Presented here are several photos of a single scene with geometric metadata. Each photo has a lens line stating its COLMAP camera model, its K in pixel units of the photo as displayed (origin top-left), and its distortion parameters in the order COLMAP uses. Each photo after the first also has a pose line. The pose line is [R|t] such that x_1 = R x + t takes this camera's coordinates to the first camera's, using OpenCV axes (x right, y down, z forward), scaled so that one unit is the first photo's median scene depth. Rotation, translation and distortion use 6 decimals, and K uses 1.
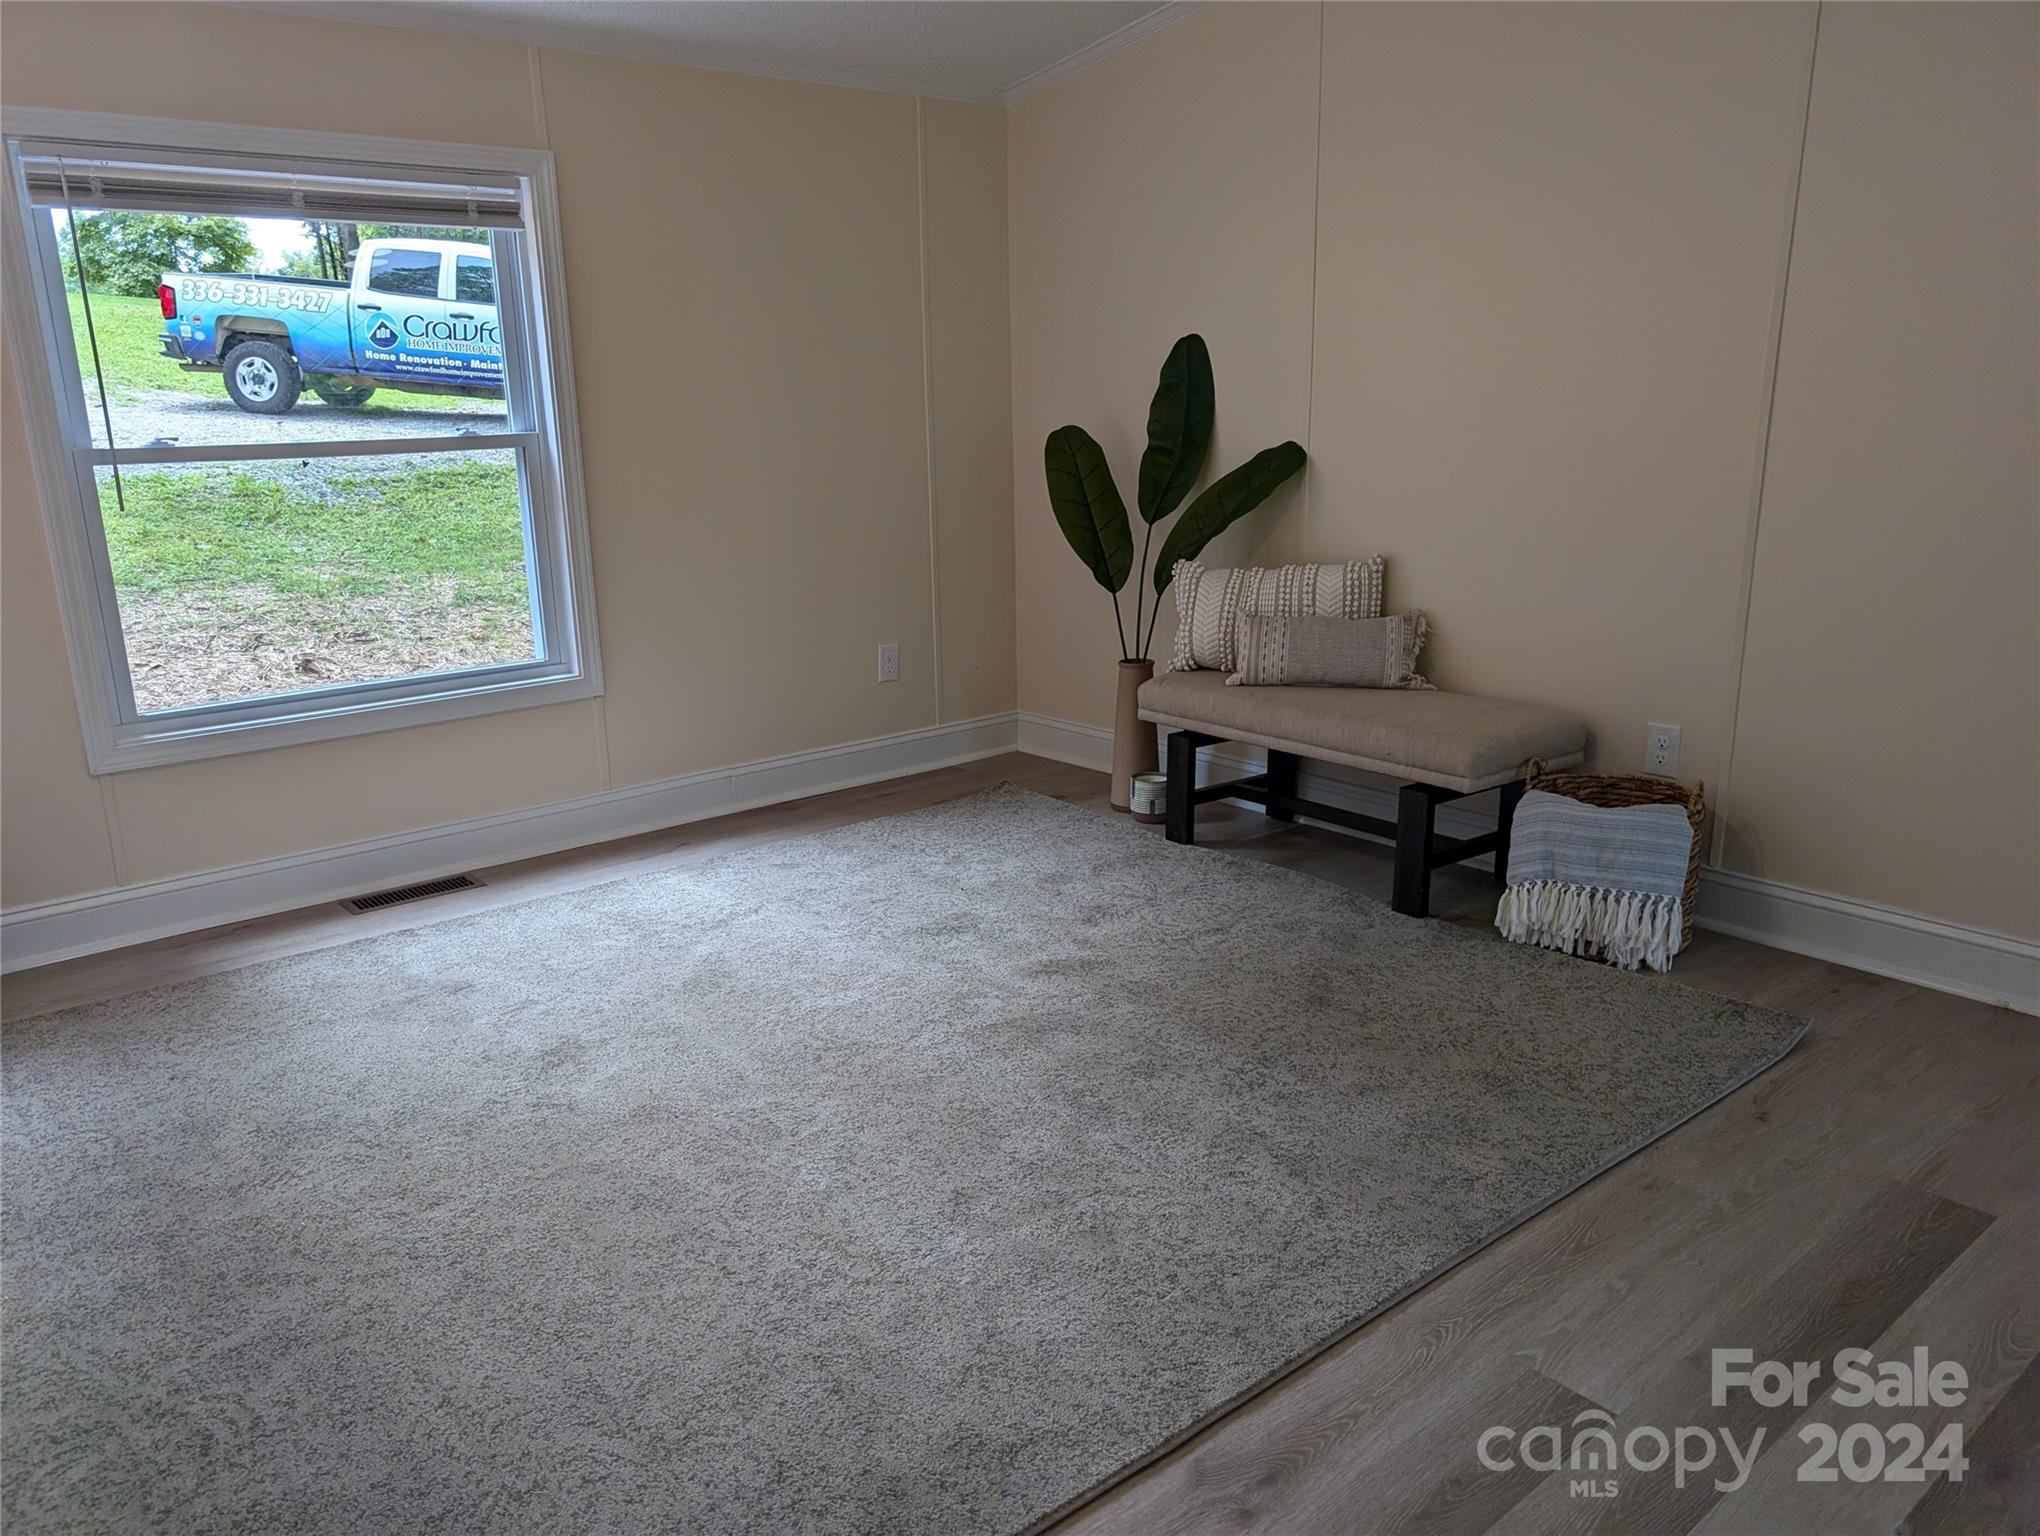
lens RADIAL K [[1463.0, 0, 1020.0], [0, 1463.0, 768.0], [0, 0, 1]] dist [0.007306, 0.005774]
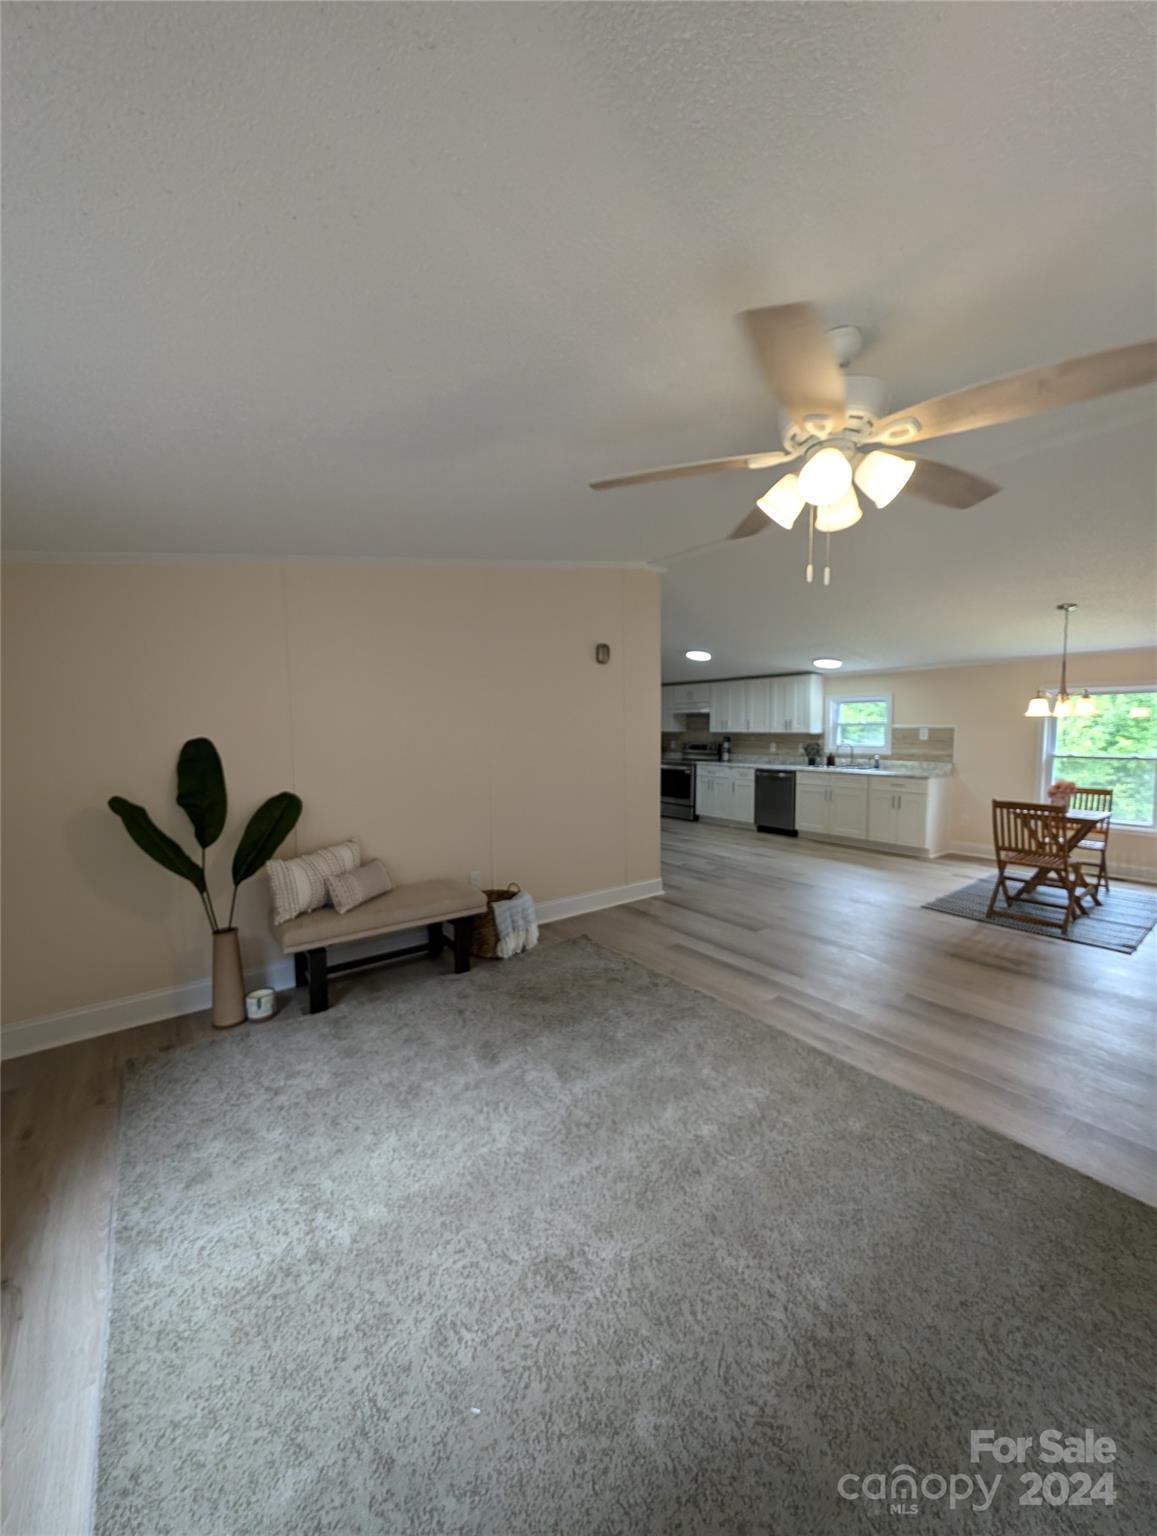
lens RADIAL K [[576.3, 0, 578.5], [0, 576.3, 768.0], [0, 0, 1]] dist [0.001273, -0.000438]
pose [[0.063483, -0.051681, 0.996644, -0.586918], [0.257587, 0.965668, 0.033667, -0.188688], [-0.964167, 0.254585, 0.074616, 0.594111]]
